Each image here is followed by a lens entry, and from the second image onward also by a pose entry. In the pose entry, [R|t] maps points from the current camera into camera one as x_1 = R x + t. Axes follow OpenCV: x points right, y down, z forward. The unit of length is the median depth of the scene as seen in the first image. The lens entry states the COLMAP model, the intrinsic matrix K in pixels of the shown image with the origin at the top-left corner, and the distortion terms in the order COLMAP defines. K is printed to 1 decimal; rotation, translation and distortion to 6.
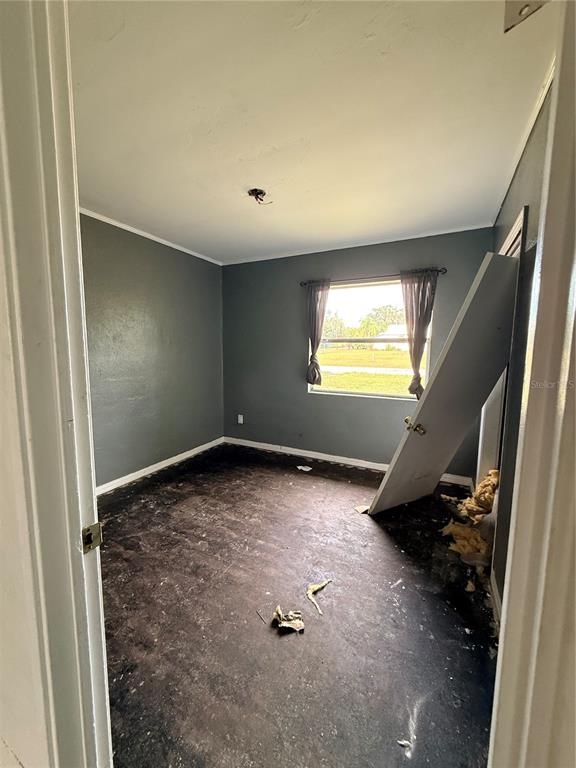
lens RADIAL K [[305.8, 0, 287.8], [0, 305.8, 383.4], [0, 0, 1]] dist [0.000177, 0.000478]
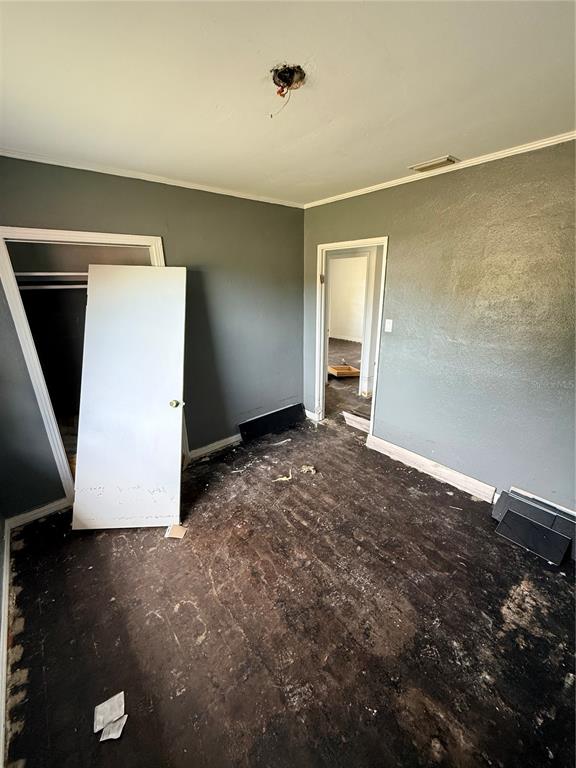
lens RADIAL K [[305.8, 0, 288.3], [0, 305.8, 383.6], [0, 0, 1]] dist [0.000177, 0.000478]
pose [[-0.920668, -0.118841, 0.371817, -0.321767], [0.052384, 0.906297, 0.419383, -0.322454], [-0.386816, 0.405590, -0.828173, 1.464168]]
